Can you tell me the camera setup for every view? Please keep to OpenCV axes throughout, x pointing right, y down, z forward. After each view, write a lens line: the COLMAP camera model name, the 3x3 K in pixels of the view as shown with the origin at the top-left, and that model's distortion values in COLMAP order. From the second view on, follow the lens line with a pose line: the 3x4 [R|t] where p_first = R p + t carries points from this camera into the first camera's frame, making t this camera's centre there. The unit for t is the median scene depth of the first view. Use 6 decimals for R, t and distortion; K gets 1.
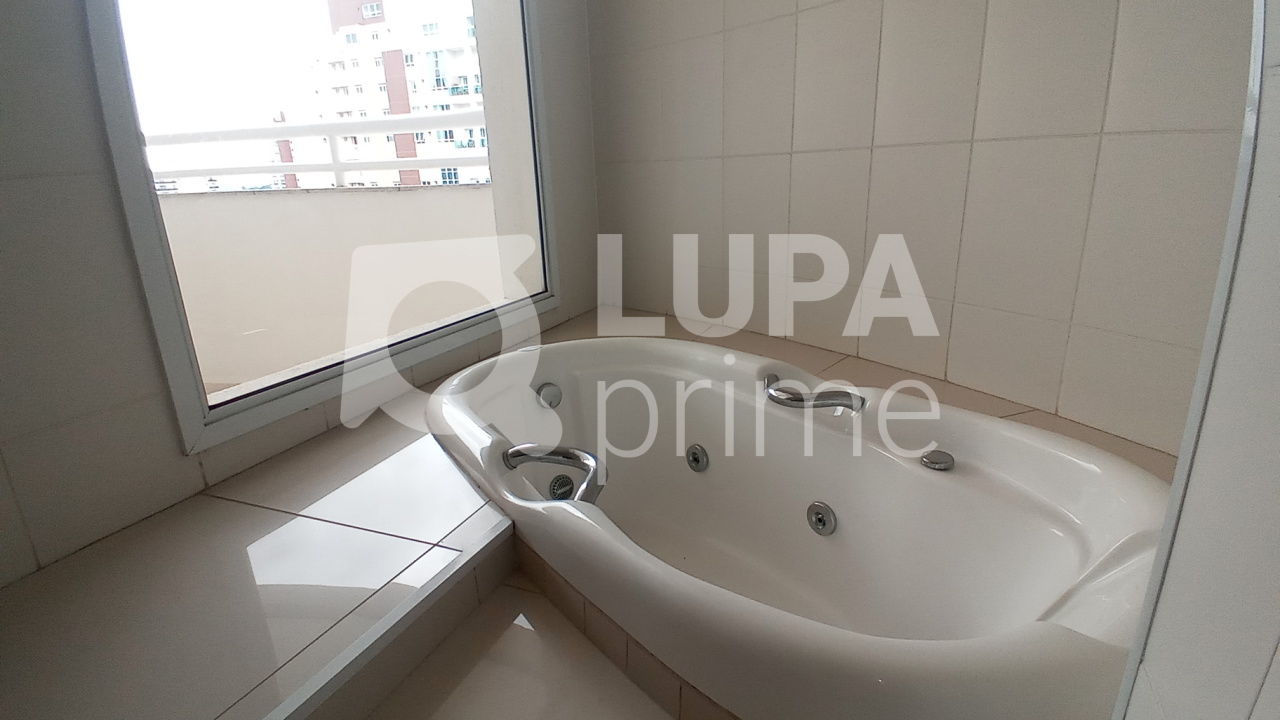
lens RADIAL K [[626.0, 0, 647.8], [0, 626.0, 366.1], [0, 0, 1]] dist [0.041215, -0.056510]
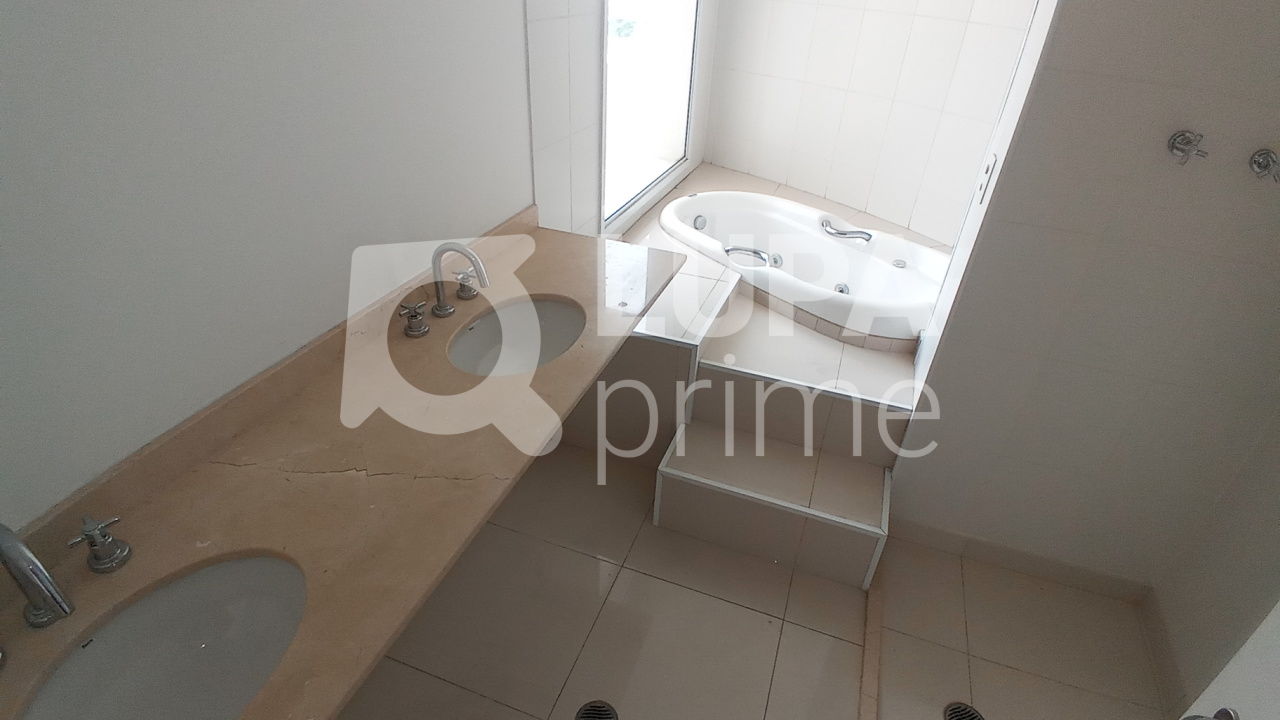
lens RADIAL K [[626.0, 0, 647.8], [0, 626.0, 366.1], [0, 0, 1]] dist [0.041215, -0.056510]
pose [[0.995132, 0.052471, 0.083415, -0.580376], [-0.073446, 0.959266, 0.272789, -0.051565], [-0.065704, -0.277587, 0.958451, -1.162687]]
